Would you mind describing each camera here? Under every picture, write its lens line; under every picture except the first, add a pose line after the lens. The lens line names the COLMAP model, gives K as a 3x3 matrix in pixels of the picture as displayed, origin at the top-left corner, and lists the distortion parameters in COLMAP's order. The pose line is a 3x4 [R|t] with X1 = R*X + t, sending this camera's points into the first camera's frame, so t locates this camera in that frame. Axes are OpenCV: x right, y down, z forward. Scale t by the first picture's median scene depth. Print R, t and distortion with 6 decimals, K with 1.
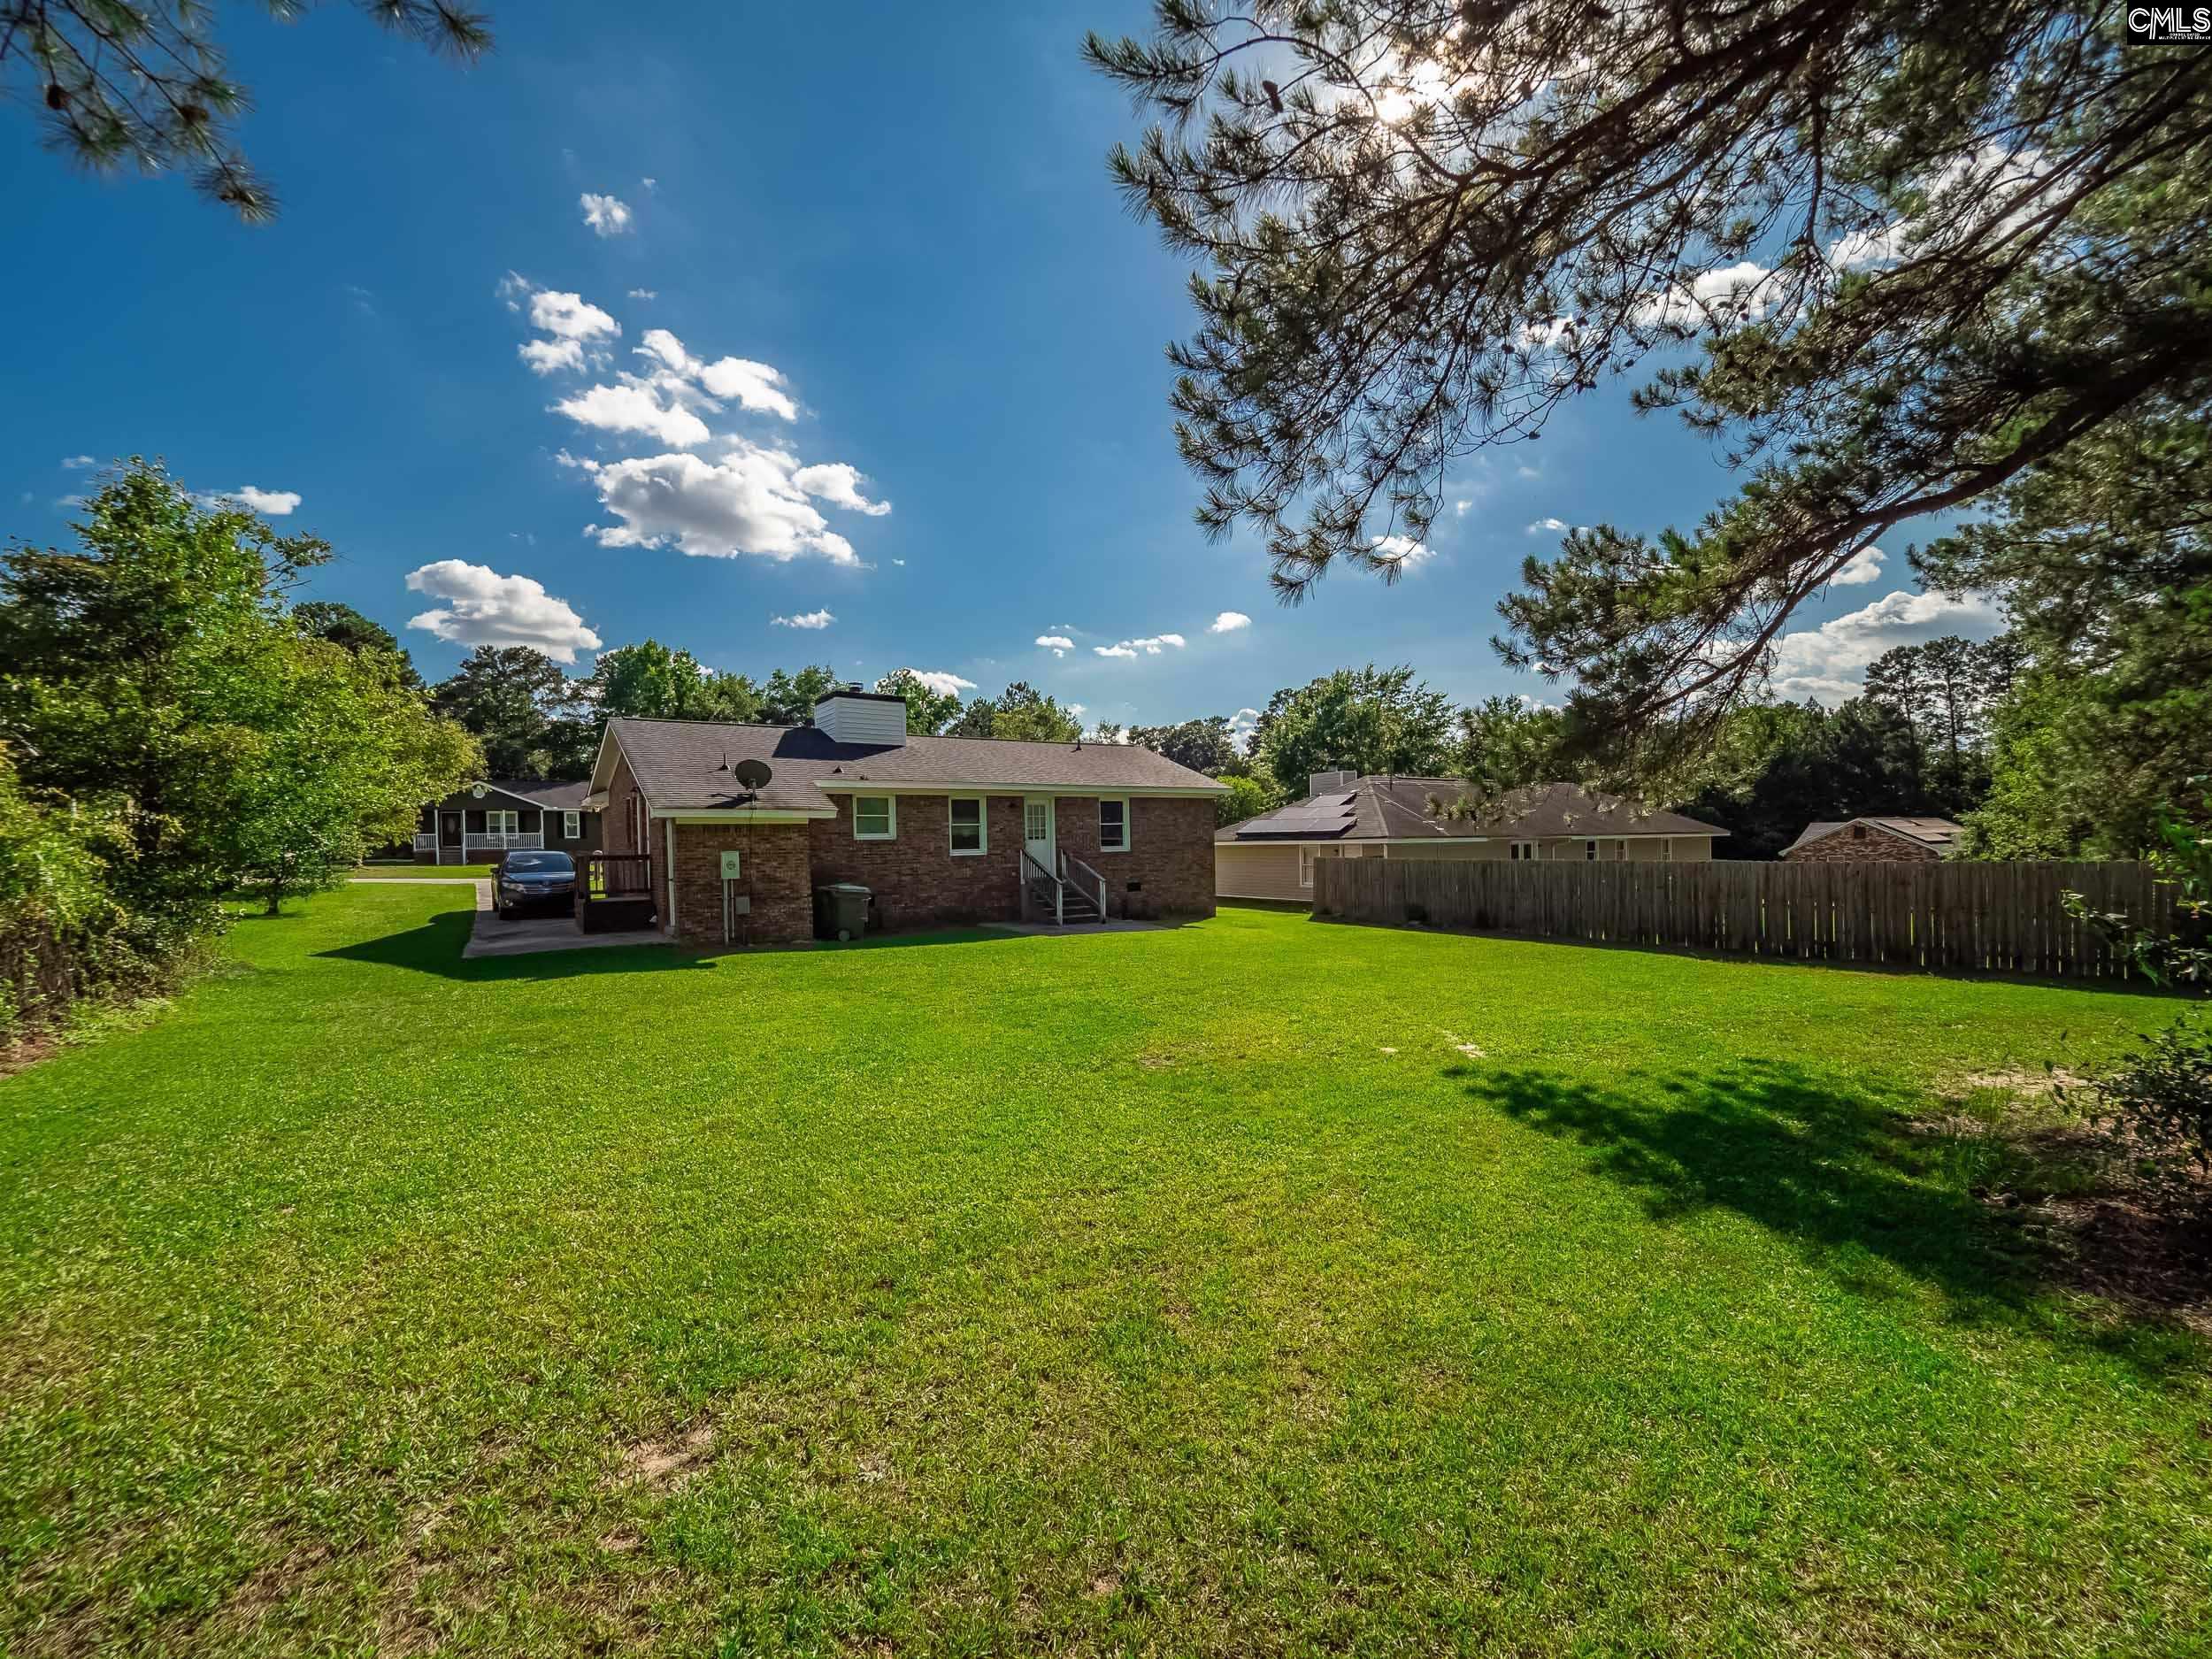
lens RADIAL K [[930.0, 0, 1100.2], [0, 930.0, 862.9], [0, 0, 1]] dist [0.001104, -0.000182]
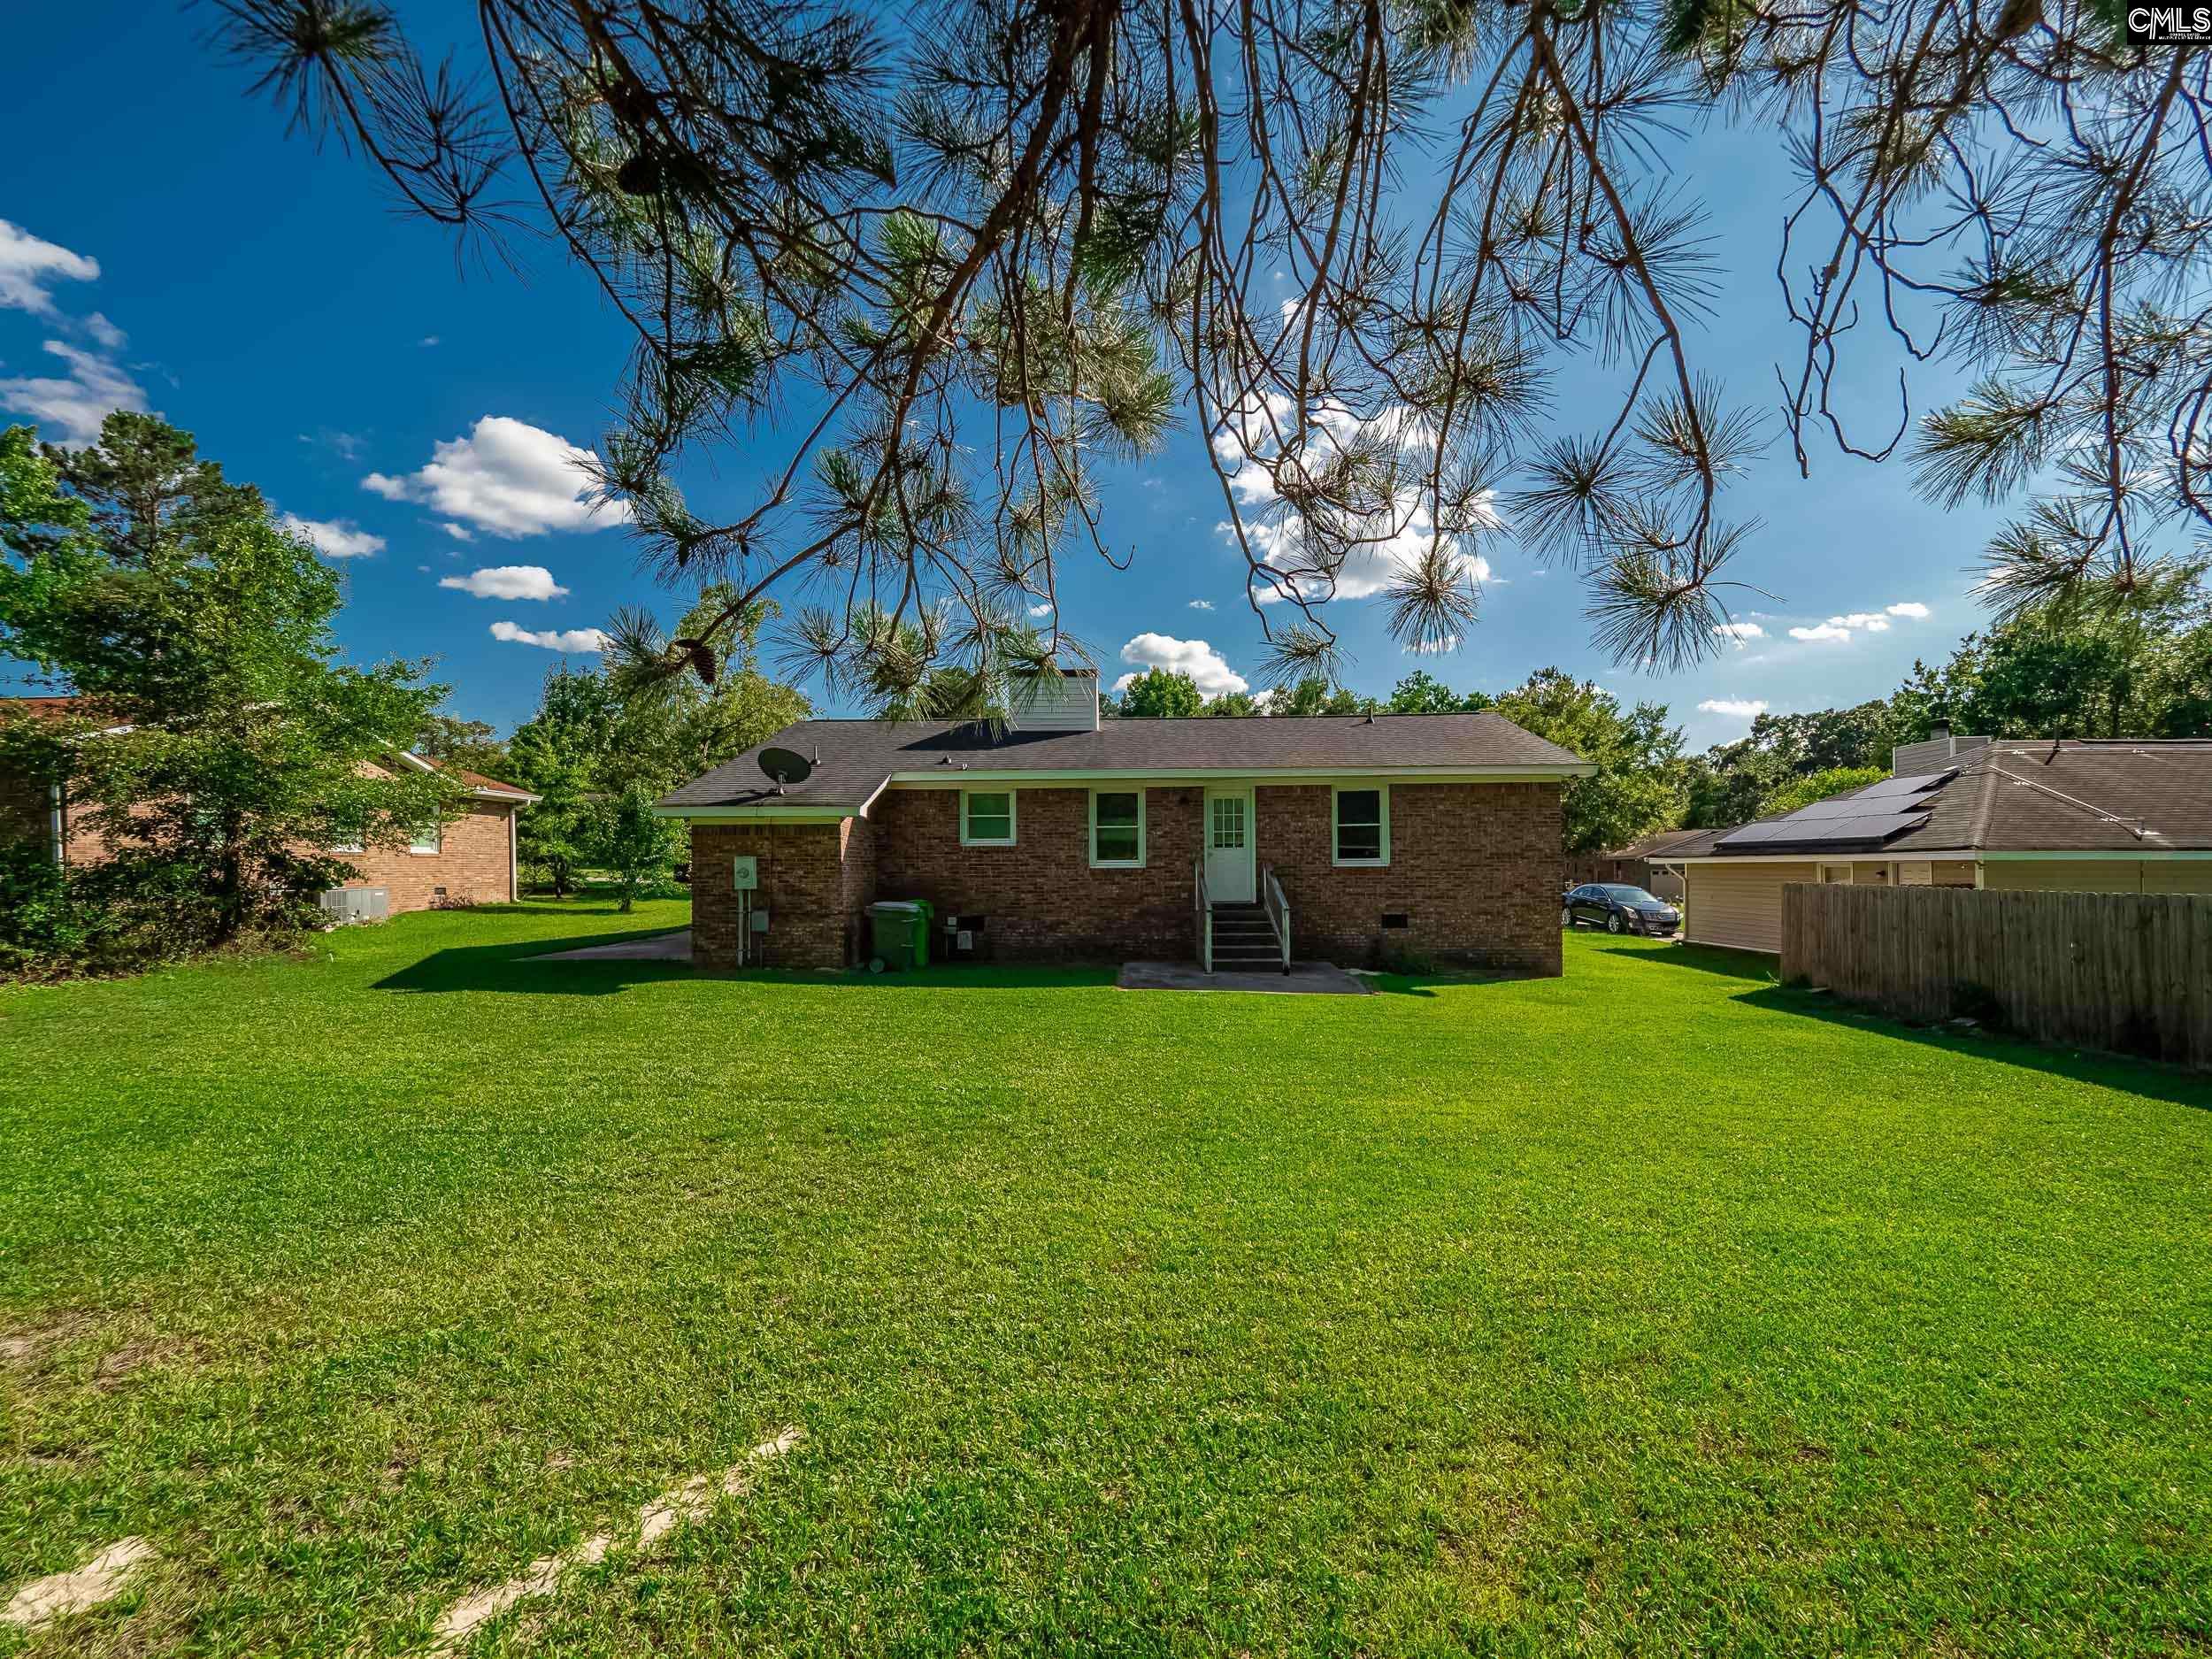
lens RADIAL K [[930.0, 0, 1100.2], [0, 930.0, 862.9], [0, 0, 1]] dist [0.001104, -0.000182]
pose [[0.811572, 0.008606, -0.584189, 0.279250], [-0.021567, 0.999651, -0.015235, -0.000683], [0.583854, 0.024964, 0.811475, 0.382045]]
